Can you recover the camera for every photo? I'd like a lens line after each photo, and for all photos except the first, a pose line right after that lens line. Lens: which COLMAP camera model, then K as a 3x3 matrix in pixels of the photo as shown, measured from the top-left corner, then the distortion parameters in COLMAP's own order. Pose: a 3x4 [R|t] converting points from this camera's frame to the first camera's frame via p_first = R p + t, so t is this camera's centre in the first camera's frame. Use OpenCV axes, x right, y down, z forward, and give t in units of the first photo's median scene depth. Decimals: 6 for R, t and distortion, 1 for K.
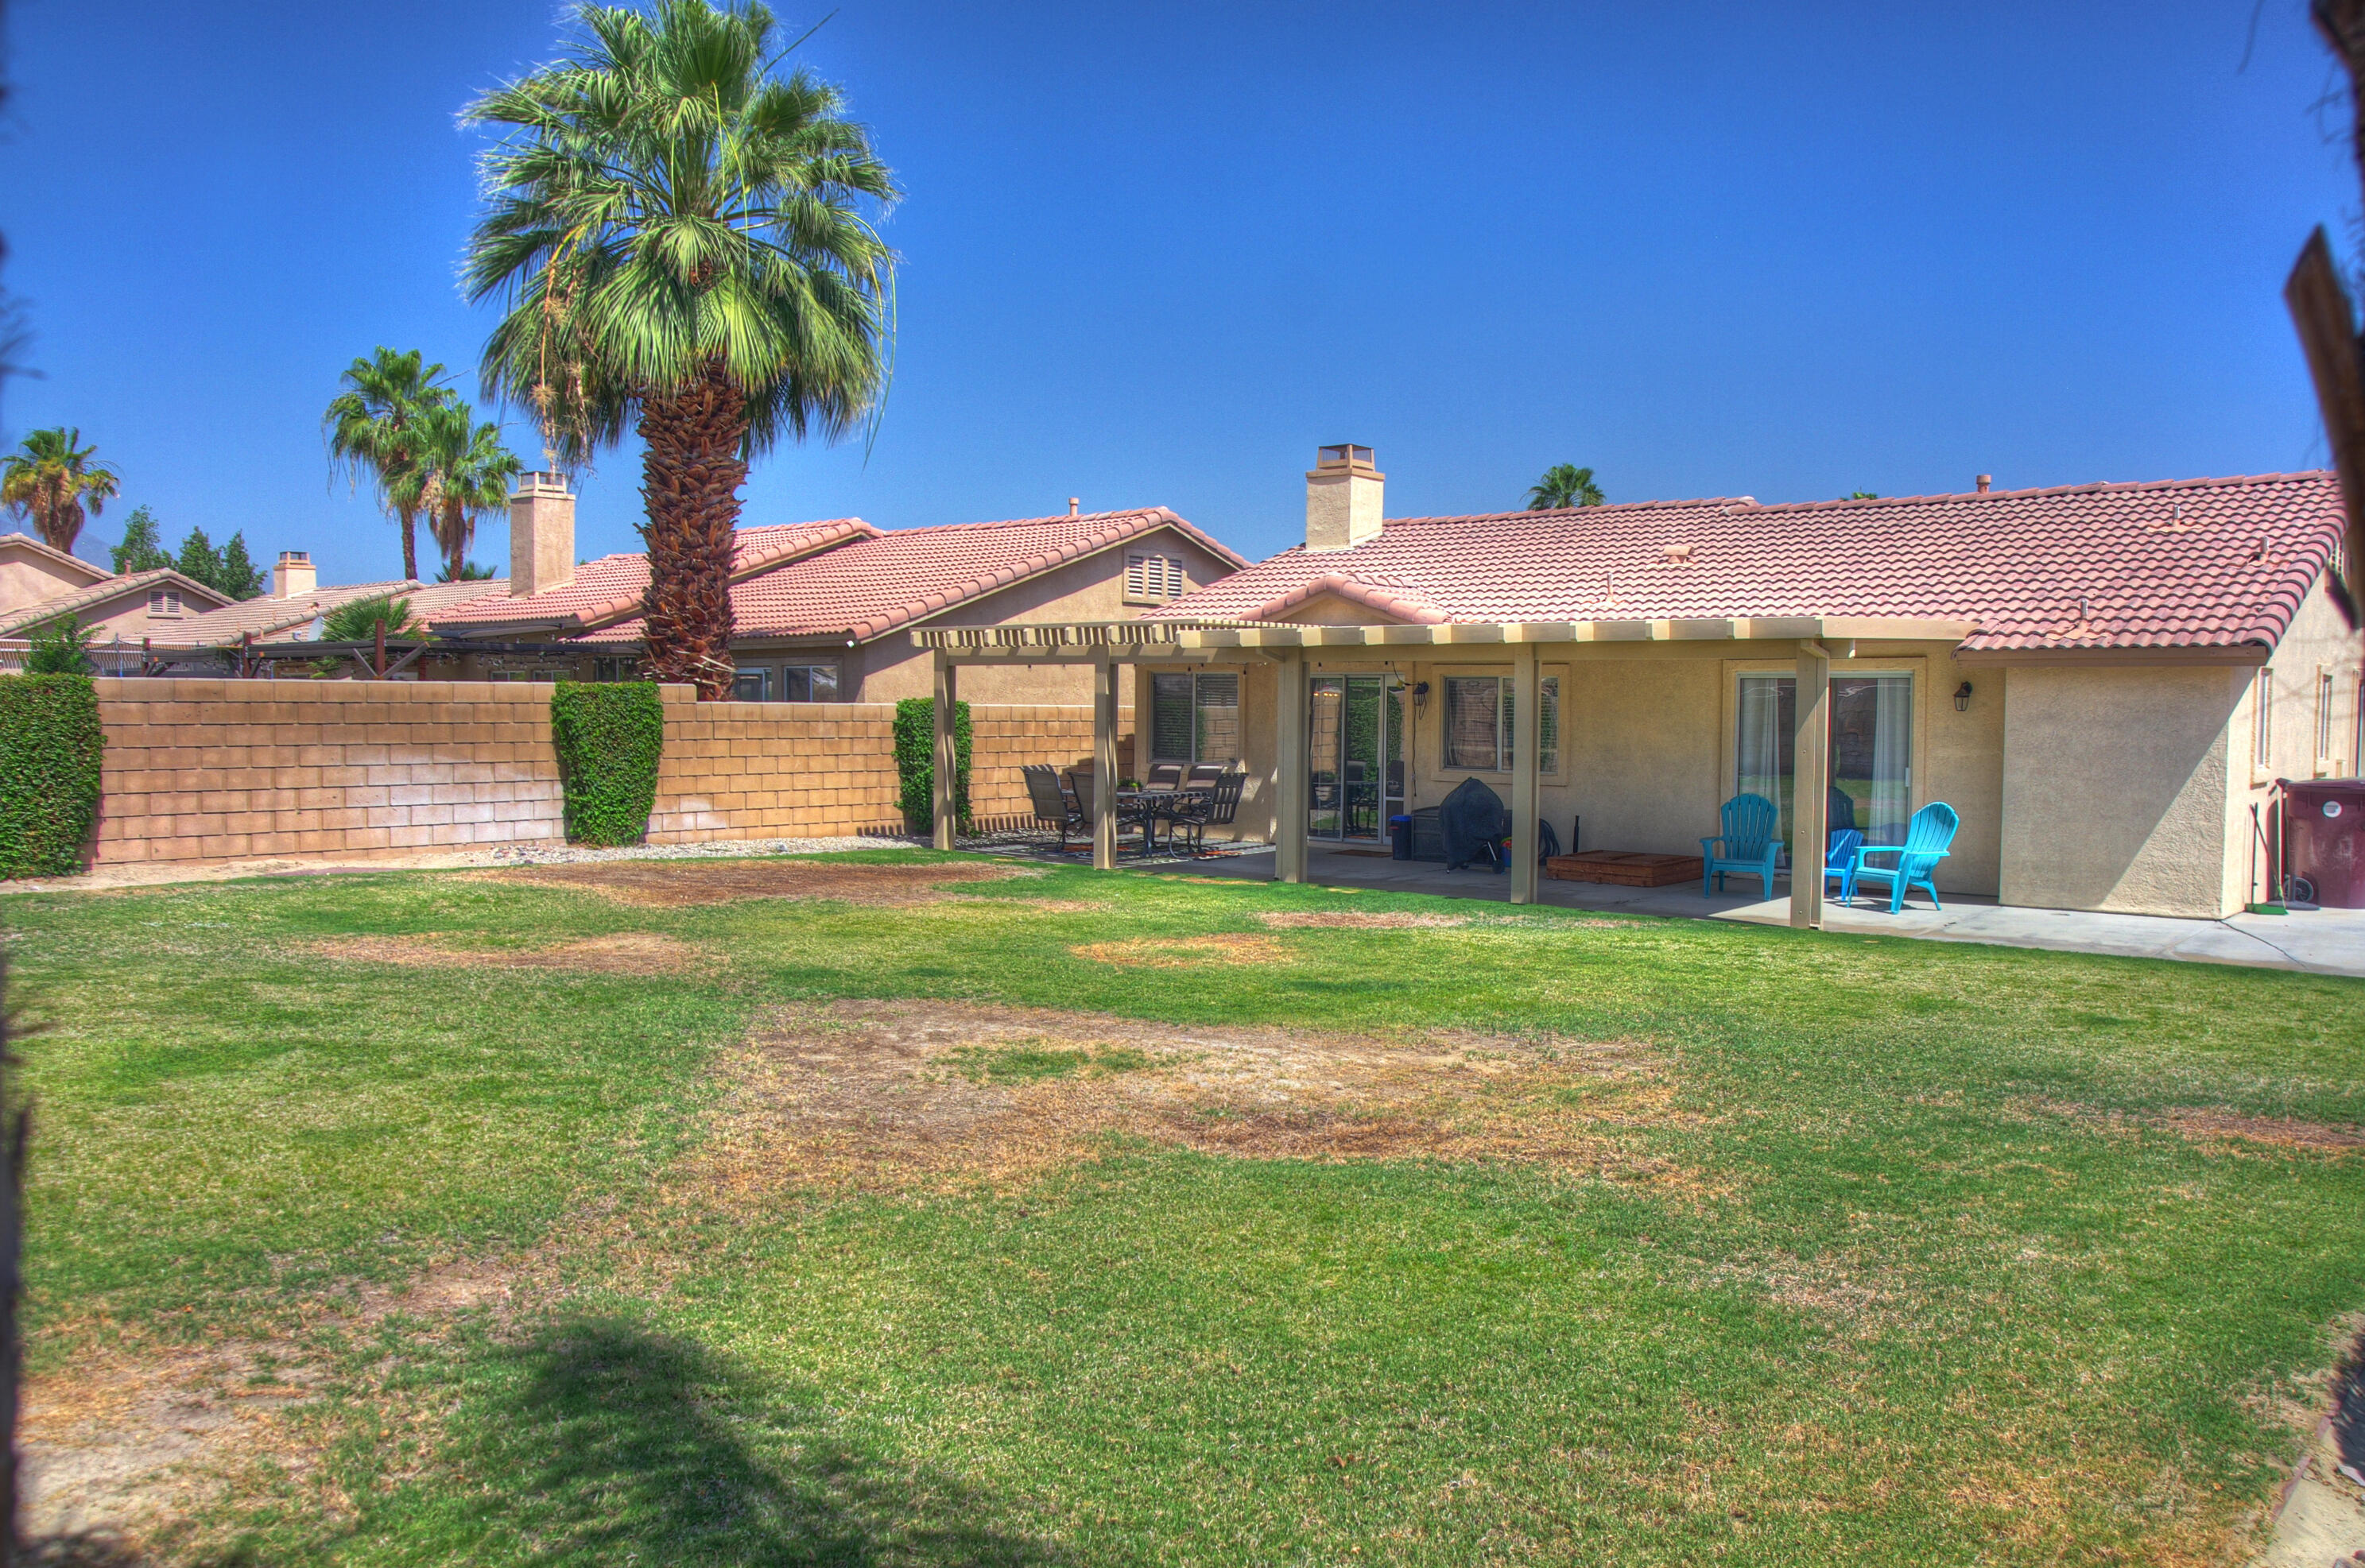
lens RADIAL K [[1781.5, 0, 1162.0], [0, 1781.5, 772.1], [0, 0, 1]] dist [-0.074697, 0.042165]
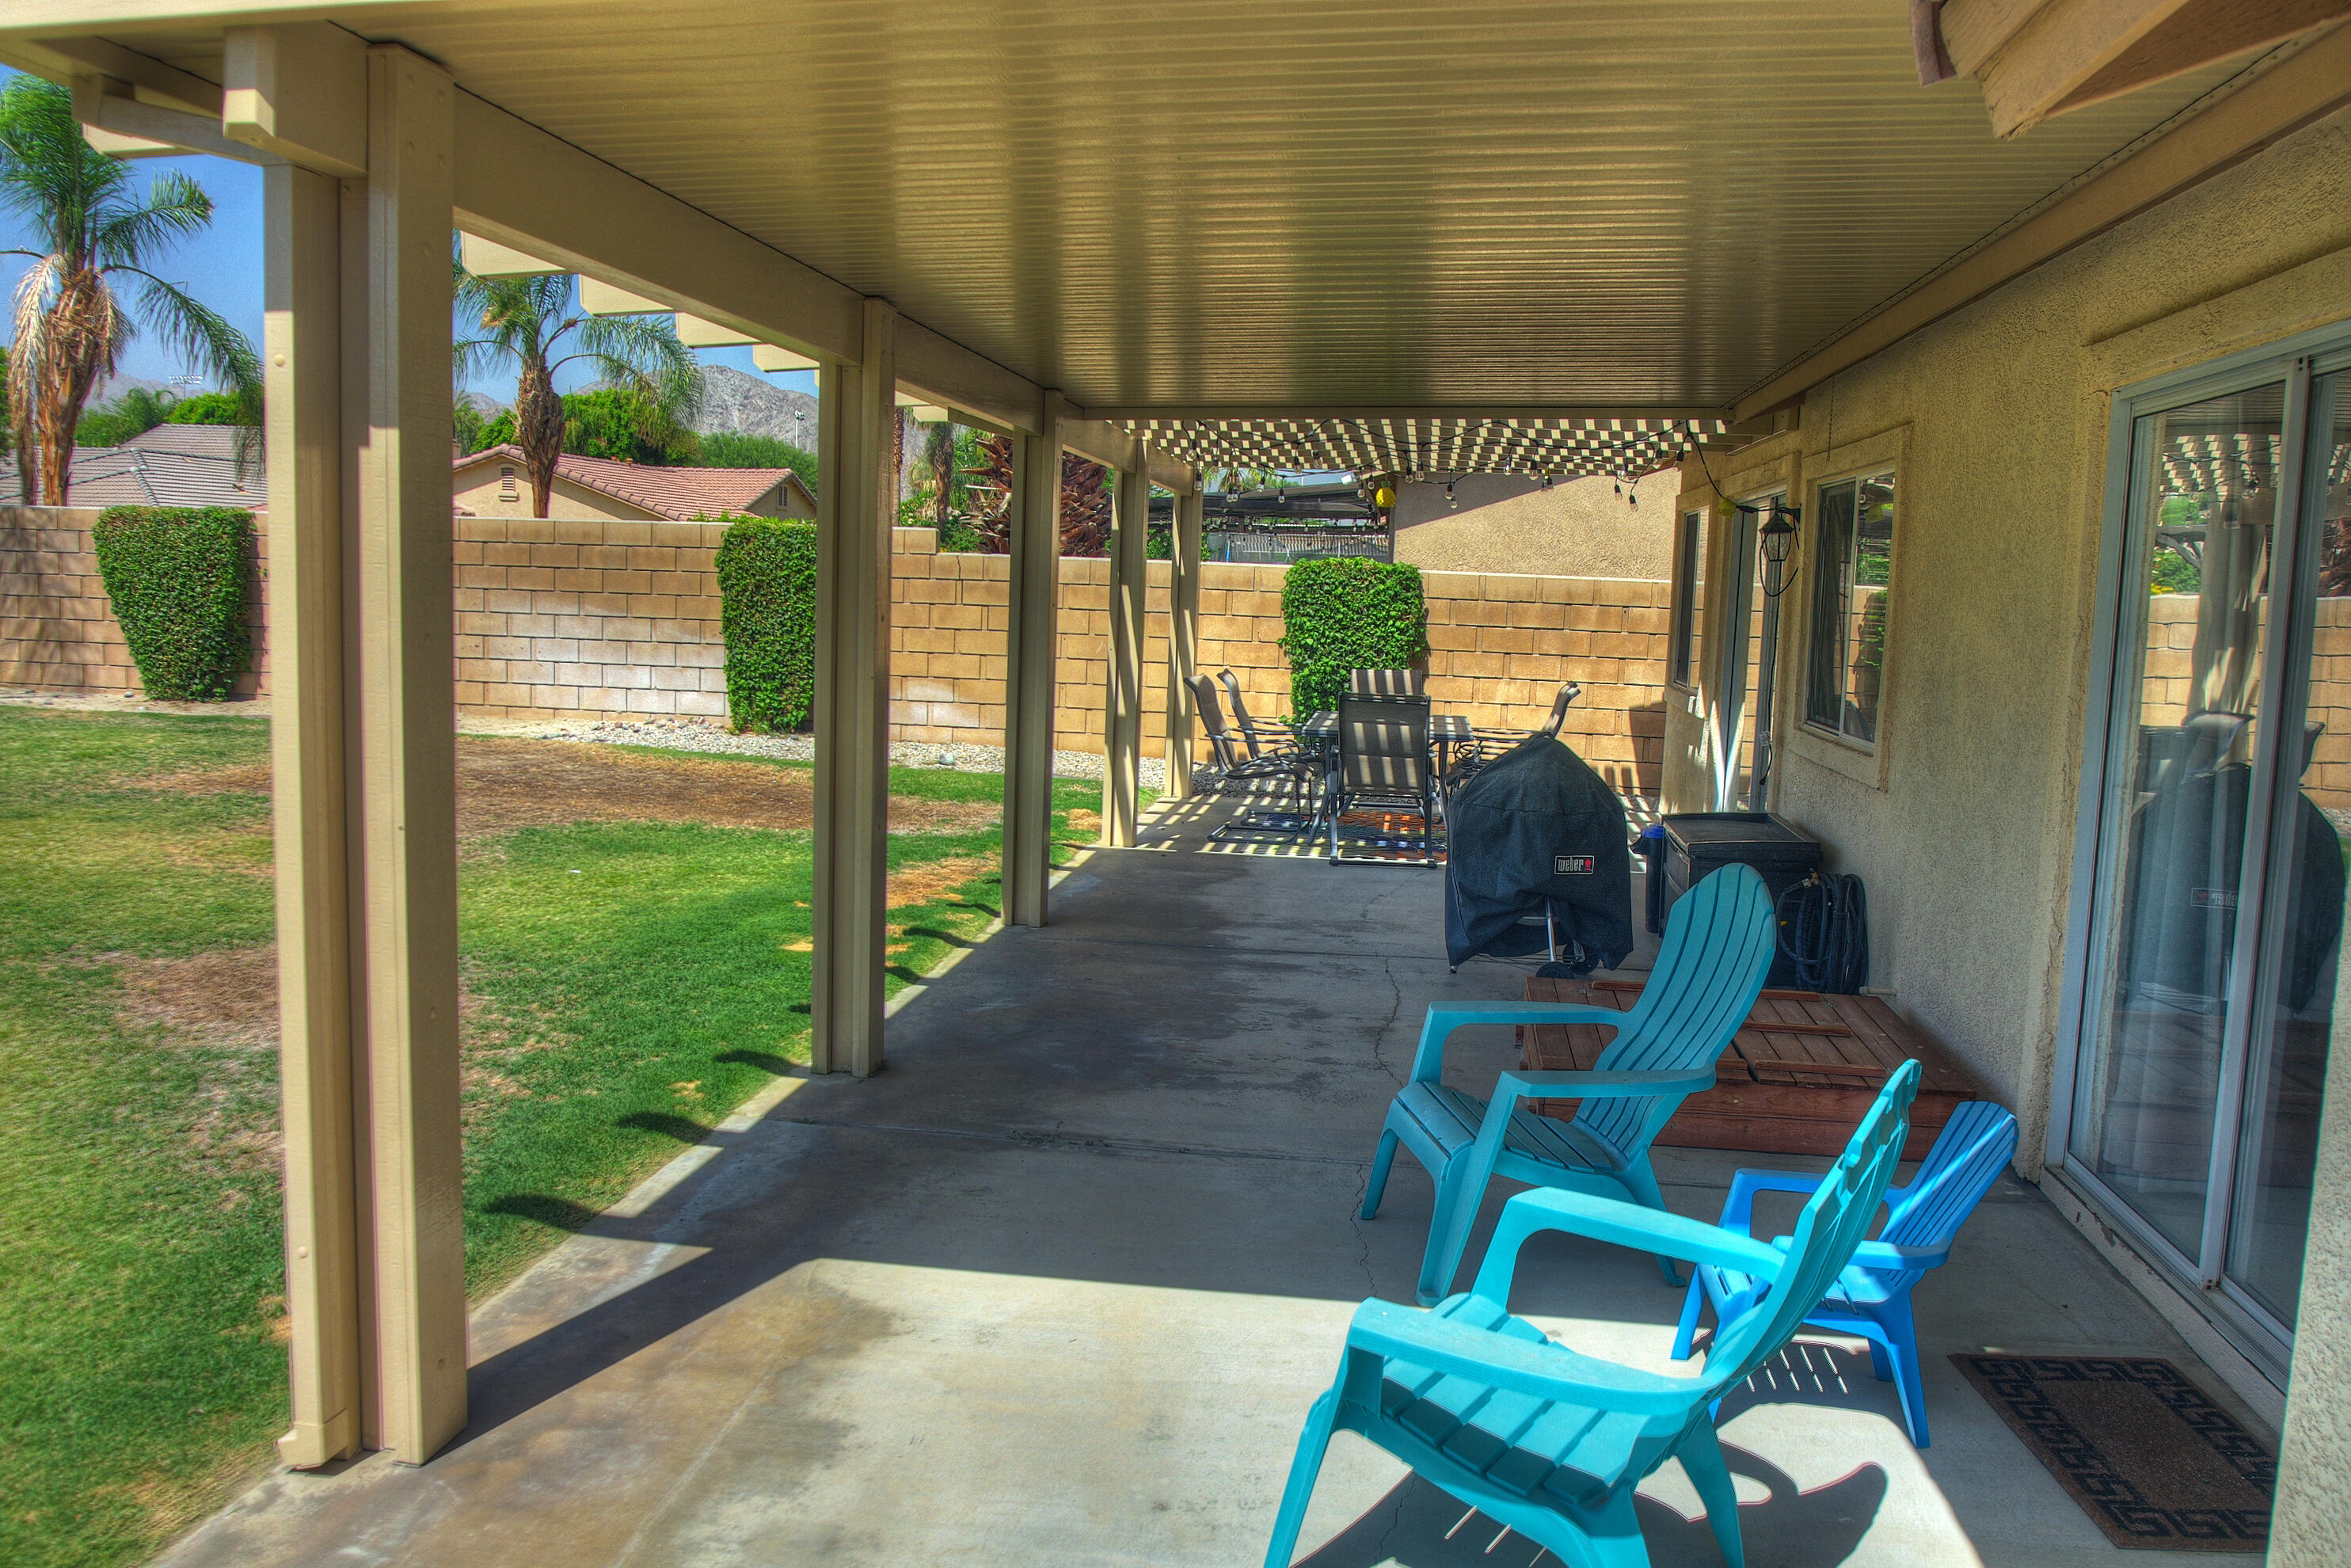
lens RADIAL K [[1773.0, 0, 1178.2], [0, 1773.0, 771.5], [0, 0, 1]] dist [-0.111891, 0.078669]
pose [[0.559697, 0.100359, -0.822598, 0.440330], [-0.065106, 0.994897, 0.077082, -0.013066], [0.826136, 0.010414, 0.563375, 0.726778]]
